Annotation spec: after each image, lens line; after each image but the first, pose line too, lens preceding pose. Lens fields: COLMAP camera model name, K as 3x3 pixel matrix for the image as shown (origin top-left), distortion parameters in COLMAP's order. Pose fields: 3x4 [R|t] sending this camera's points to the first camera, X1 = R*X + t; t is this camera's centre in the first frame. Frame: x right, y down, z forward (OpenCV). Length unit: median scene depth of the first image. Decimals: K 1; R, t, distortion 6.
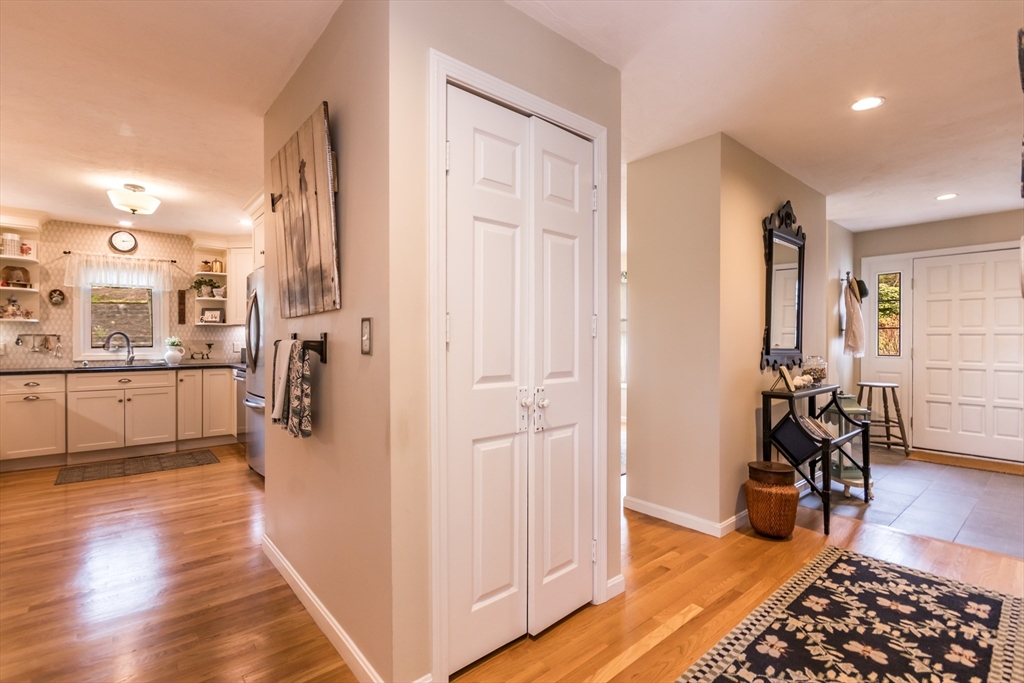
lens RADIAL K [[472.3, 0, 513.1], [0, 472.3, 344.0], [0, 0, 1]] dist [0.002515, -0.000916]
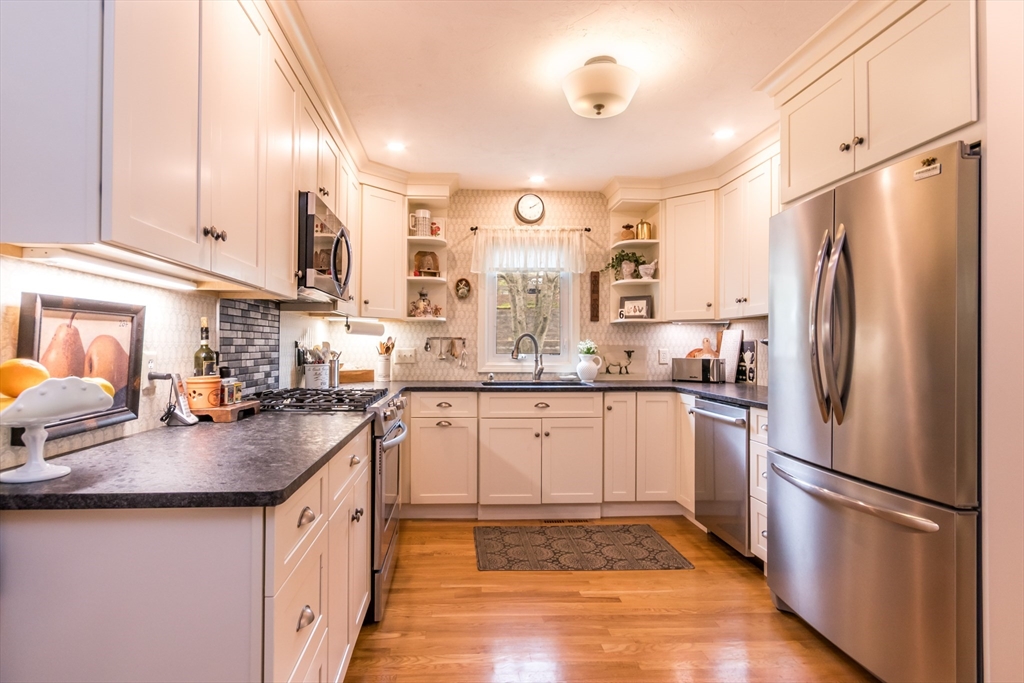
lens RADIAL K [[534.0, 0, 480.9], [0, 534.0, 339.8], [0, 0, 1]] dist [-0.001751, 0.004312]
pose [[0.791116, -0.002381, -0.611662, -0.415686], [-0.007720, 0.999874, -0.013878, -0.004497], [0.611618, 0.015701, 0.790997, 0.337559]]
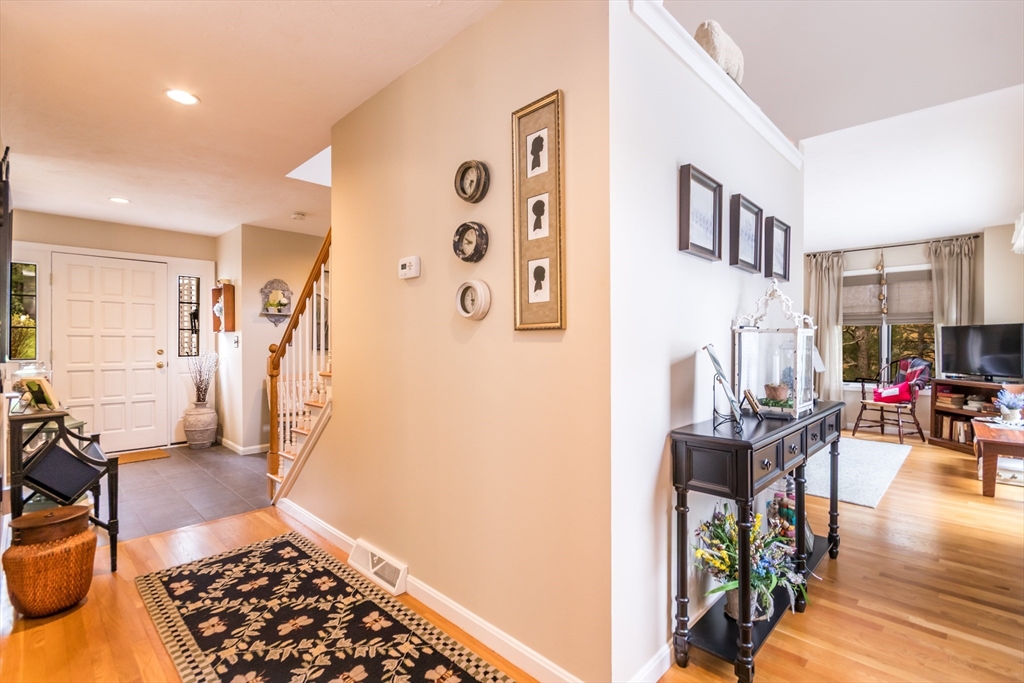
lens RADIAL K [[472.3, 0, 512.3], [0, 472.3, 341.7], [0, 0, 1]] dist [0.002515, -0.000916]
pose [[-0.089547, 0.000926, 0.995982, -0.145388], [0.008888, 0.999960, -0.000130, 0.000042], [-0.995943, 0.008841, -0.089552, 0.220902]]
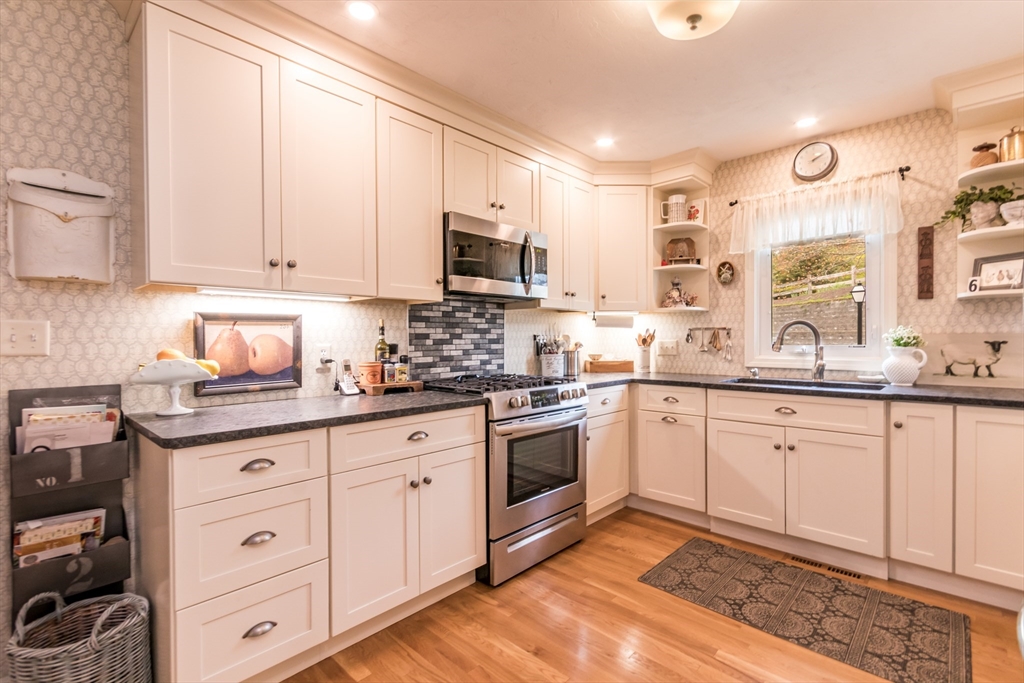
lens RADIAL K [[472.3, 0, 511.8], [0, 472.3, 341.8], [0, 0, 1]] dist [0.002515, -0.000916]
pose [[0.098795, 0.007481, -0.995080, -0.314577], [0.003231, 0.999964, 0.007838, -0.005421], [0.995103, -0.003989, 0.098768, 0.627370]]
